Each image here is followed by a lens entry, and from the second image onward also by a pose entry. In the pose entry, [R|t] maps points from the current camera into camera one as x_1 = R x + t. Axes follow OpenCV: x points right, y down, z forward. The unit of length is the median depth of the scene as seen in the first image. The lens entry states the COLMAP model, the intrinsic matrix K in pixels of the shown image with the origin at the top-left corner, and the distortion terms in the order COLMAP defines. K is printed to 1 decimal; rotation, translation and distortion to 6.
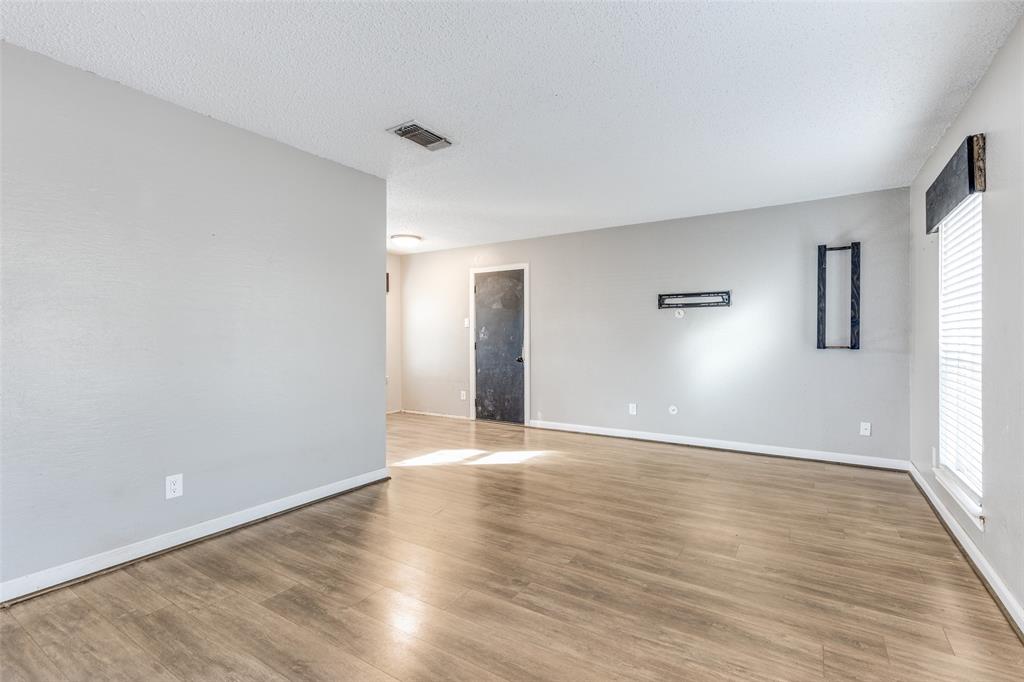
lens RADIAL K [[459.3, 0, 512.0], [0, 459.3, 341.0], [0, 0, 1]] dist [0.000177, 0.000099]
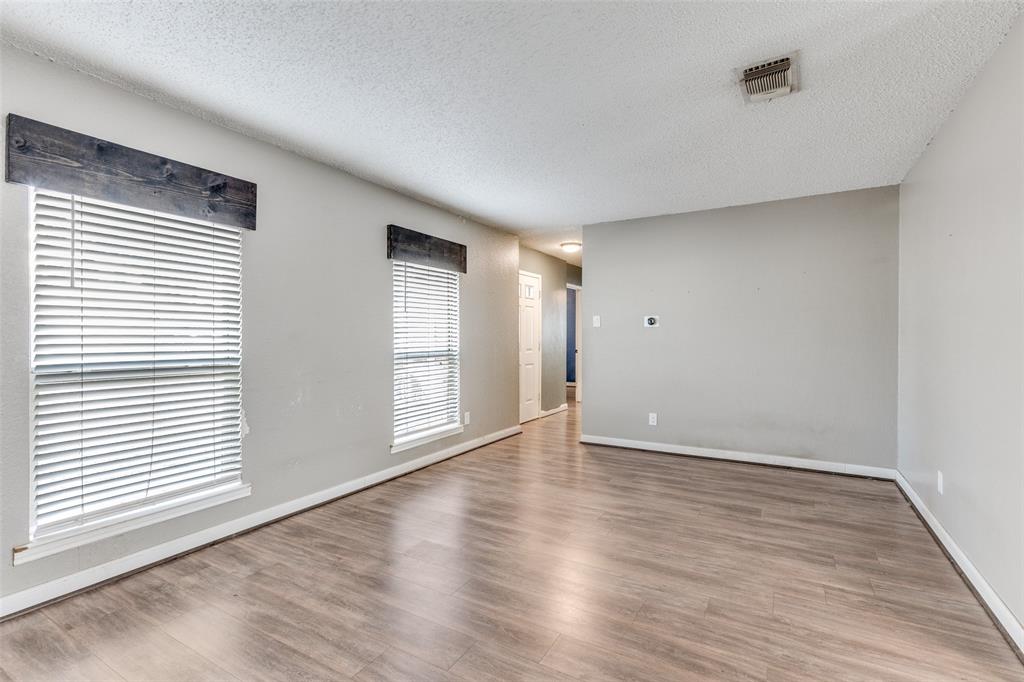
lens RADIAL K [[462.1, 0, 529.7], [0, 462.1, 337.6], [0, 0, 1]] dist [0.004496, 0.001021]
pose [[-0.997604, 0.001699, -0.069157, 0.289651], [0.001377, 0.999988, 0.004711, -0.027043], [0.069164, 0.004604, -0.997595, 2.019703]]
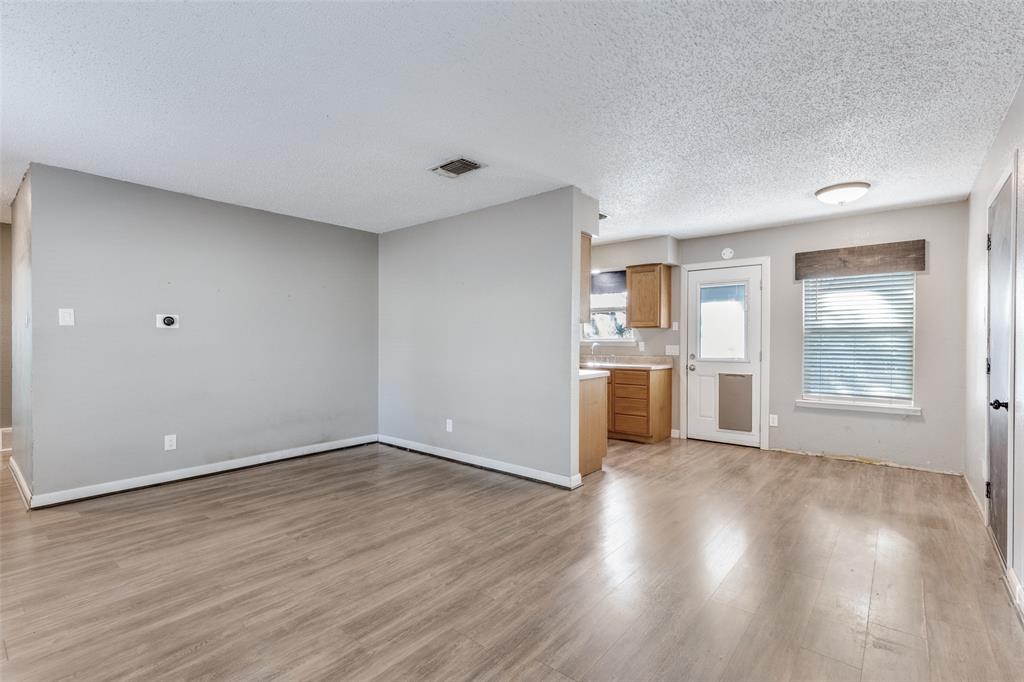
lens RADIAL K [[462.1, 0, 529.7], [0, 462.1, 337.6], [0, 0, 1]] dist [0.004496, 0.001021]
pose [[-0.095811, -0.002991, -0.995395, 1.064812], [-0.002263, 0.999994, -0.002787, -0.027519], [0.995397, 0.001986, -0.095817, 1.497898]]
